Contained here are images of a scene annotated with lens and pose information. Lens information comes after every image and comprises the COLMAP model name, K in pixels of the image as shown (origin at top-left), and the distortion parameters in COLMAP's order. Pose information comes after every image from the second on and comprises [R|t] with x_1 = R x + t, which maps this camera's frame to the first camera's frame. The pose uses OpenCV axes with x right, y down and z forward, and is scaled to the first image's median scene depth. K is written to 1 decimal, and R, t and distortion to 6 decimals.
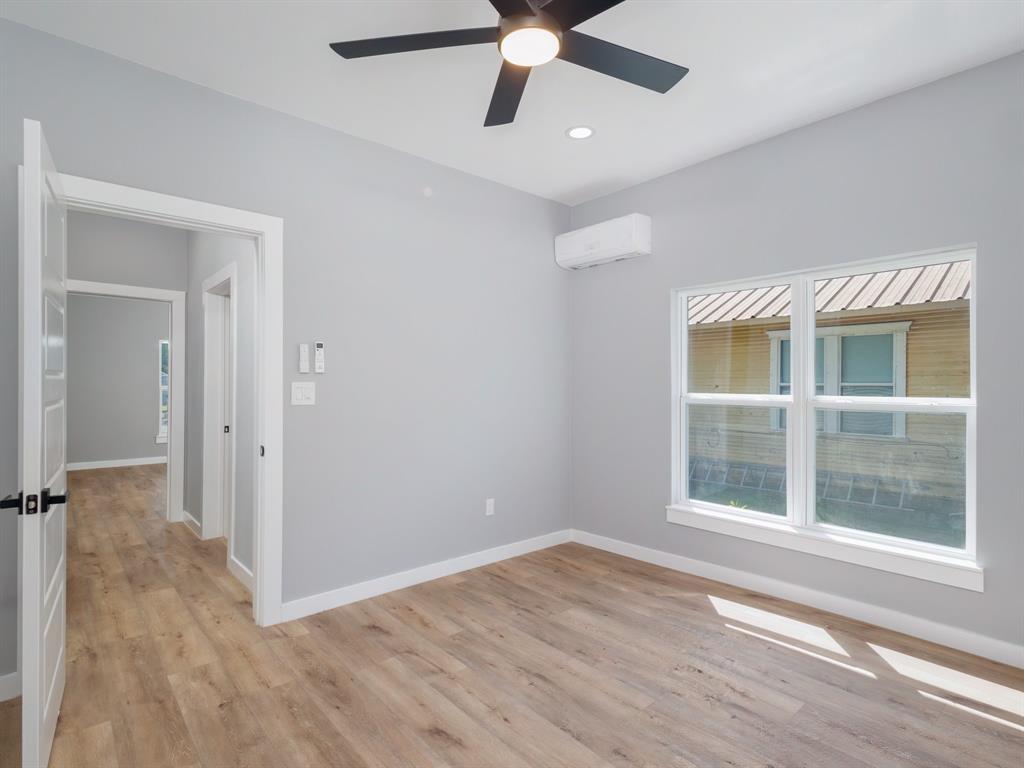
lens RADIAL K [[528.3, 0, 512.0], [0, 528.3, 383.4], [0, 0, 1]] dist [0.011381, -0.002189]
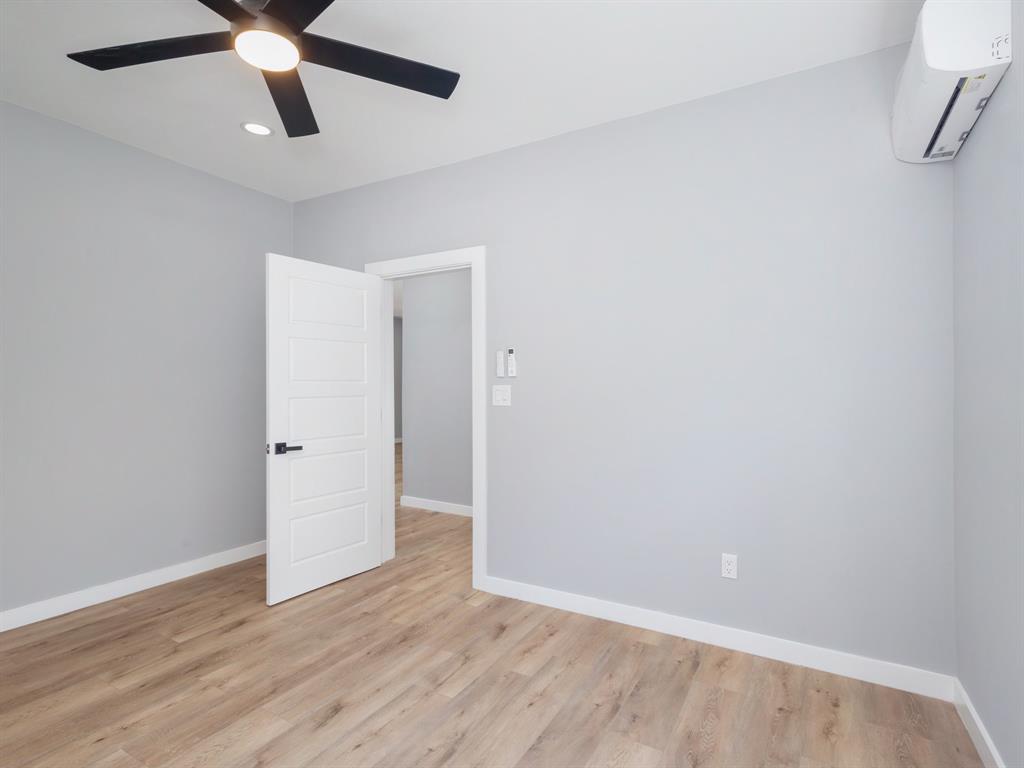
lens RADIAL K [[528.3, 0, 510.5], [0, 528.3, 393.4], [0, 0, 1]] dist [0.011381, -0.002189]
pose [[0.318803, 0.013147, -0.947730, 0.674832], [0.008564, 0.999823, 0.016750, -0.004122], [0.947782, -0.013457, 0.318634, 0.677831]]
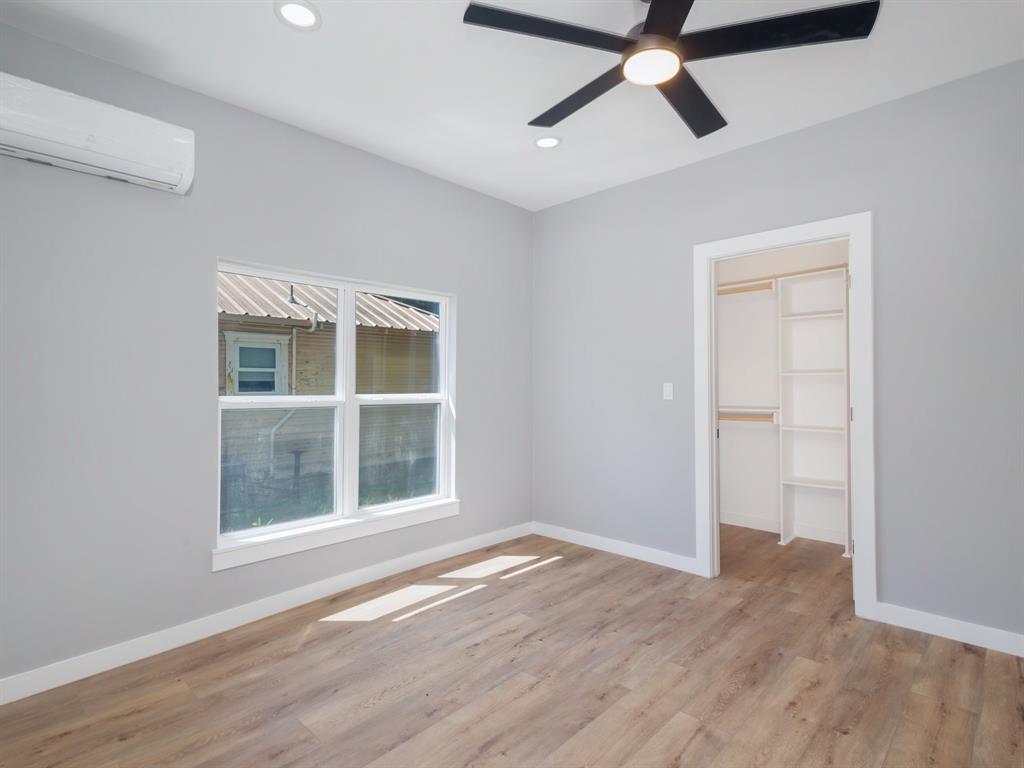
lens RADIAL K [[528.3, 0, 515.9], [0, 528.3, 380.4], [0, 0, 1]] dist [0.011381, -0.002189]
pose [[-0.092344, 0.009748, 0.995679, -0.612148], [0.000863, 0.999952, -0.009710, 0.004959], [-0.995727, -0.000038, -0.092348, 0.831541]]
